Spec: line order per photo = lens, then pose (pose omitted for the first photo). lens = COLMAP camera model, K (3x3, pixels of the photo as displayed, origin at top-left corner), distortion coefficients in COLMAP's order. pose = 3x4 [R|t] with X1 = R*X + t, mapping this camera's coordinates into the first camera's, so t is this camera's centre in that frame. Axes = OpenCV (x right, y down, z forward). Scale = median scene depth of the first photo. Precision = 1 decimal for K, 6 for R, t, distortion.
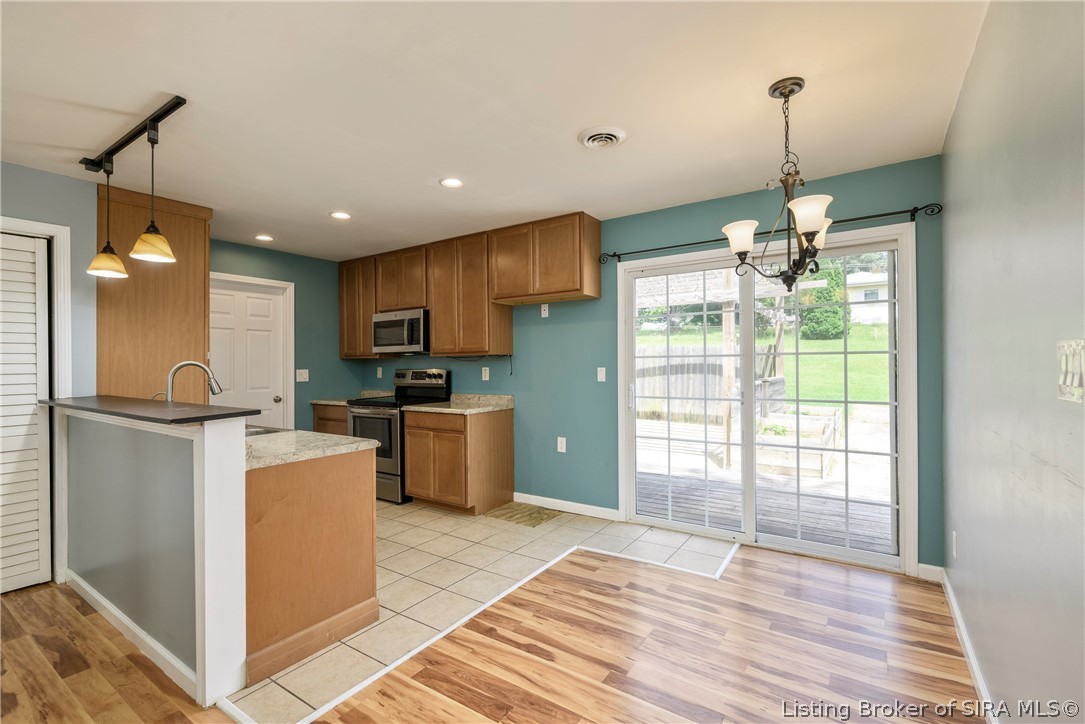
lens RADIAL K [[482.5, 0, 546.2], [0, 482.5, 365.4], [0, 0, 1]] dist [-0.001852, -0.000059]
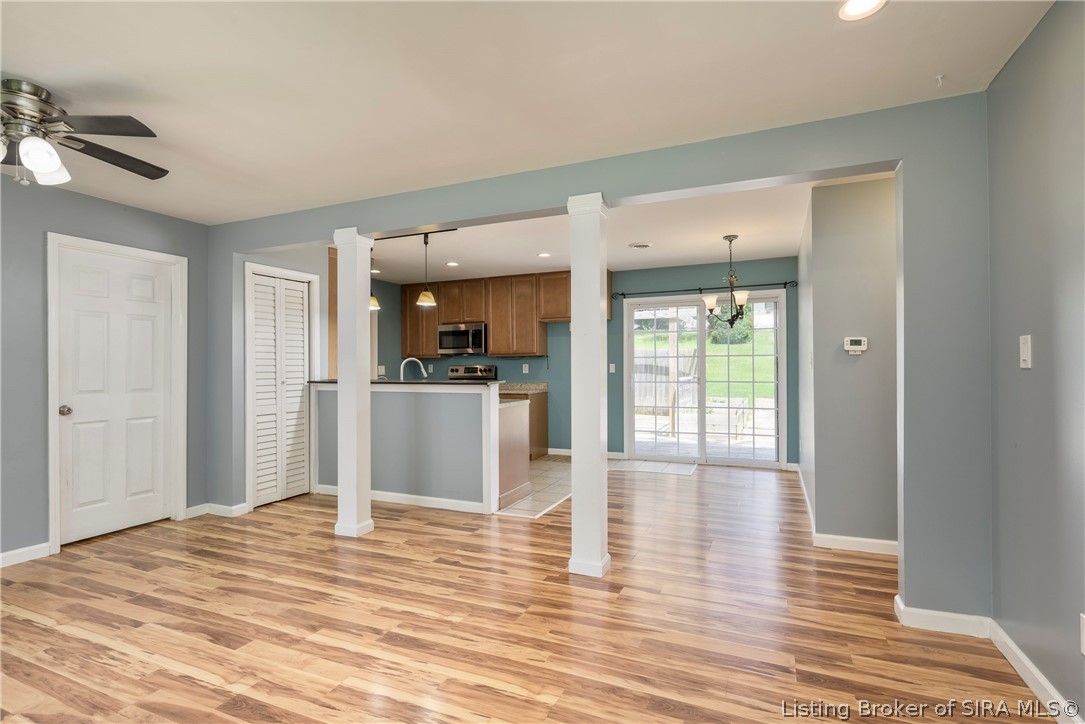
lens RADIAL K [[512.2, 0, 547.2], [0, 512.2, 365.7], [0, 0, 1]] dist [-0.001987, 0.000036]
pose [[0.983520, 0.001970, 0.180790, -0.352727], [-0.001116, 0.999988, -0.004829, 0.016743], [-0.180797, 0.004548, 0.983510, -0.544935]]
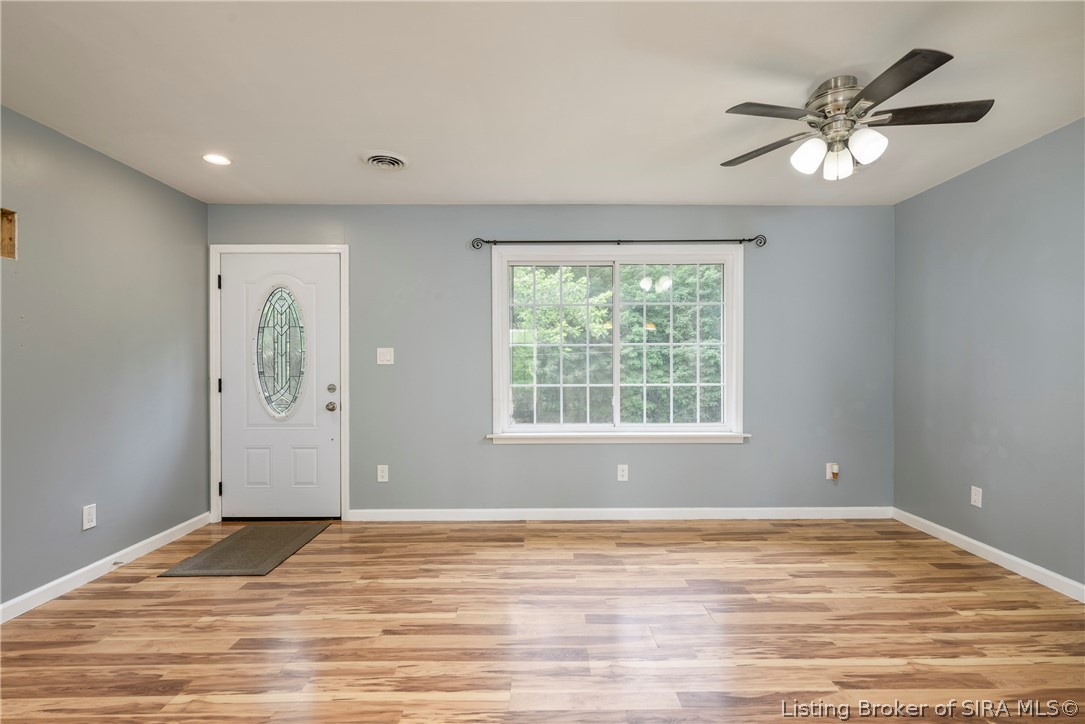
lens RADIAL K [[512.2, 0, 547.2], [0, 512.2, 365.7], [0, 0, 1]] dist [-0.001987, 0.000036]
pose [[-0.826554, 0.008338, -0.562796, -0.237049], [0.009522, 0.999954, 0.000831, 0.019334], [0.562777, -0.004672, -0.826596, 0.279425]]
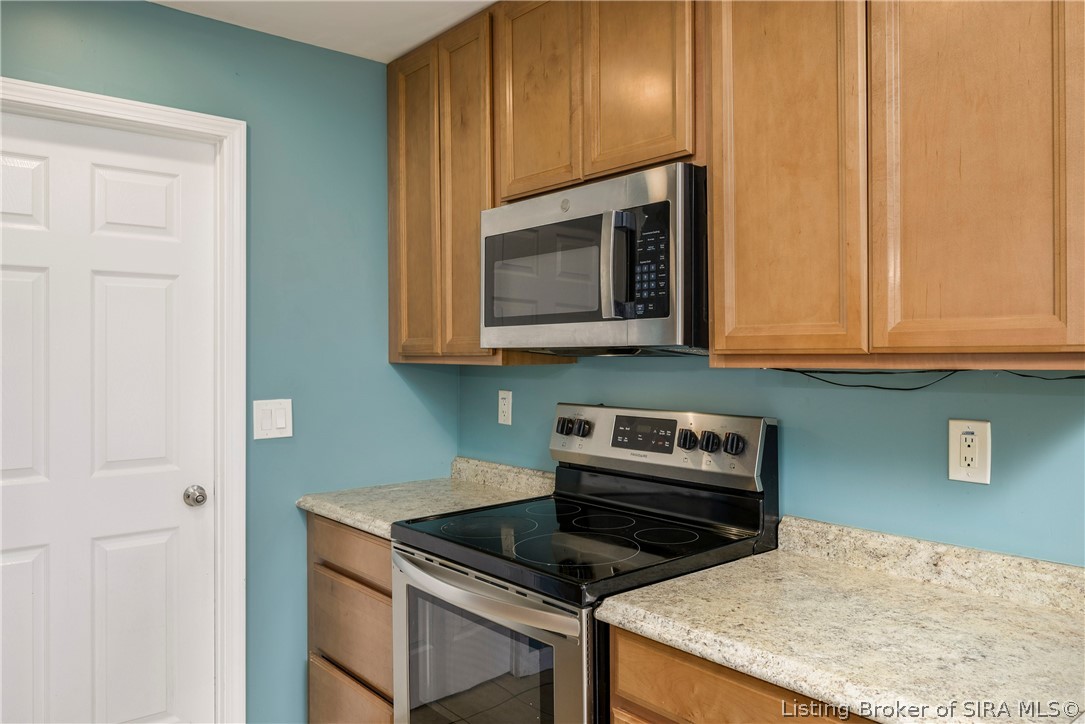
lens RADIAL K [[787.7, 0, 546.4], [0, 787.7, 354.5], [0, 0, 1]] dist [-0.000732, -0.001161]
pose [[0.960440, 0.006195, -0.278417, -0.217586], [-0.005685, 0.999980, 0.002640, -0.026312], [0.278428, -0.000952, 0.960457, 0.633438]]
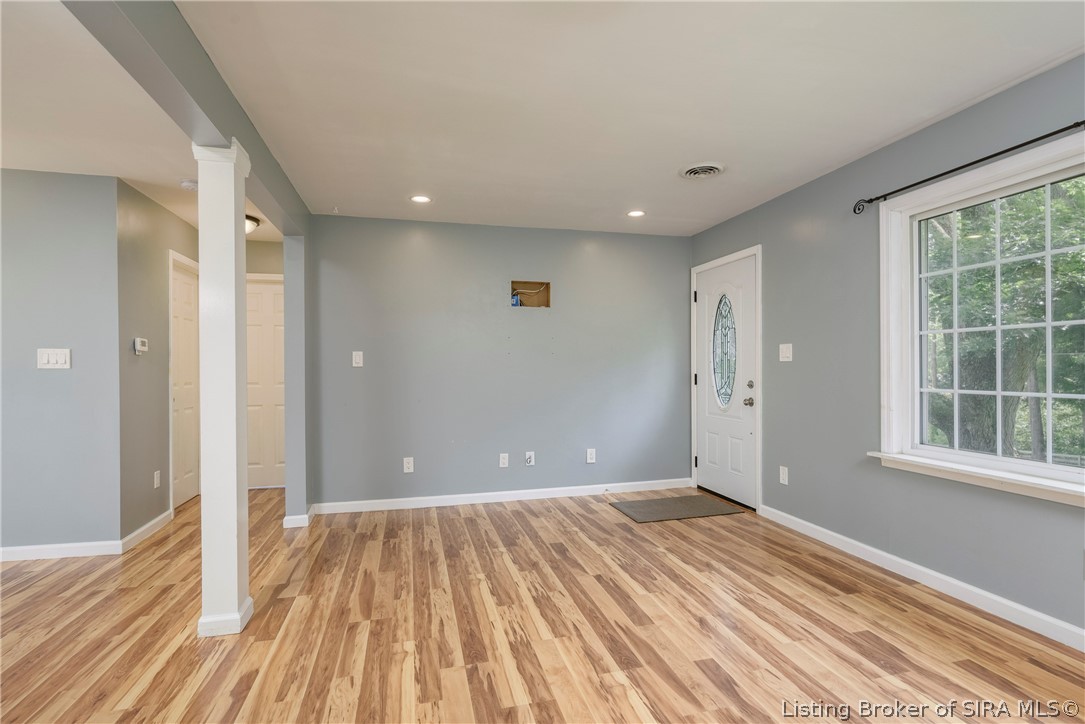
lens RADIAL K [[533.5, 0, 542.5], [0, 533.5, 362.0], [0, 0, 1]] dist [-0.004886, -0.001105]
pose [[-0.737683, 0.017772, 0.674913, -0.791814], [0.010764, 0.999836, -0.014563, 0.024712], [-0.675061, -0.003478, -0.737754, 0.305880]]
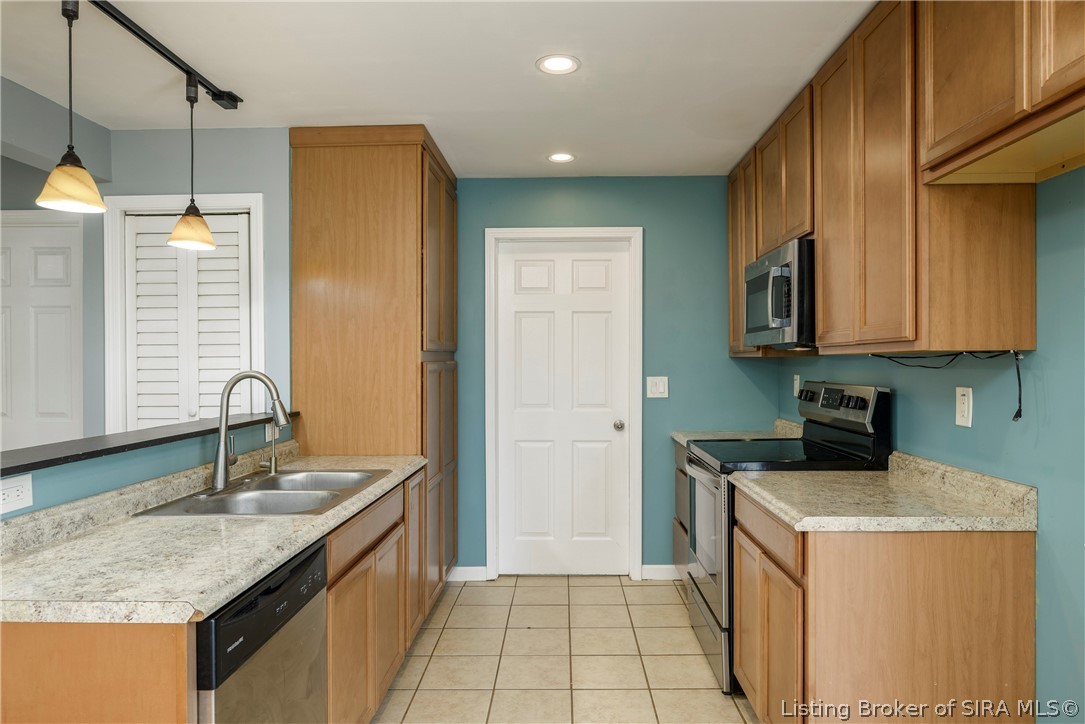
lens RADIAL K [[675.3, 0, 550.4], [0, 675.3, 365.6], [0, 0, 1]] dist [-0.004304, -0.001212]
pose [[0.535060, 0.012982, -0.844714, 0.118651], [-0.003435, 0.999907, 0.013191, -0.016597], [0.844807, -0.004156, 0.535055, 0.527618]]
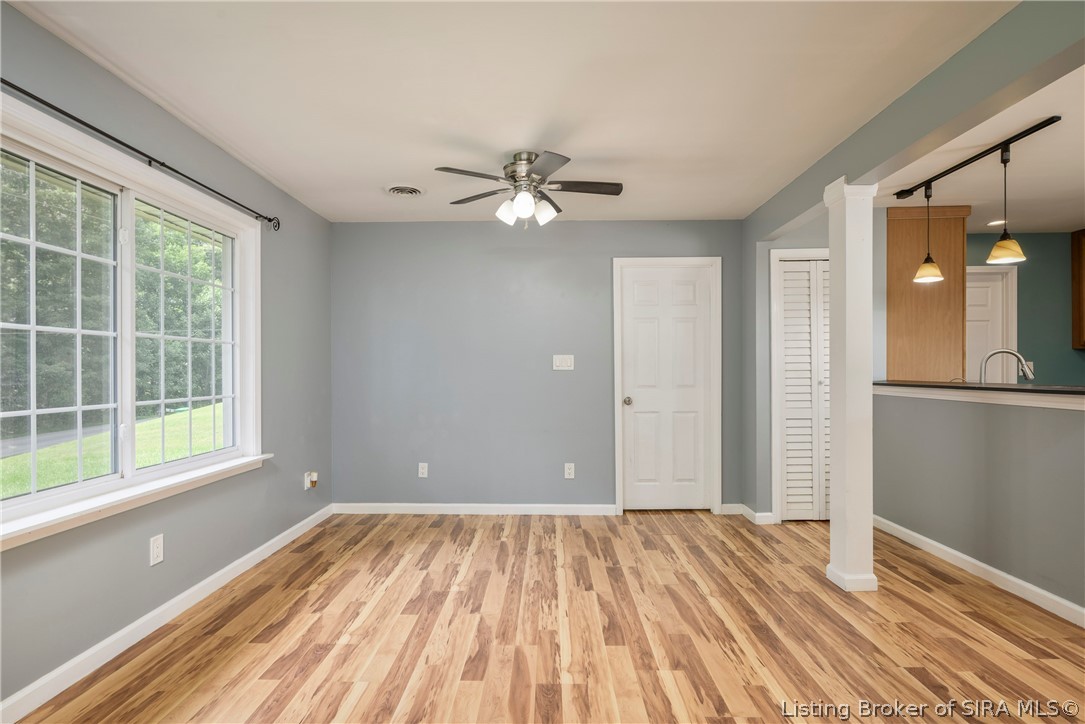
lens RADIAL K [[565.0, 0, 547.1], [0, 565.0, 373.4], [0, 0, 1]] dist [-0.002896, 0.000213]
pose [[0.547607, 0.007693, -0.836700, -0.135436], [0.002314, 0.999940, 0.010709, 0.018775], [0.836732, -0.007801, 0.547557, -0.350870]]
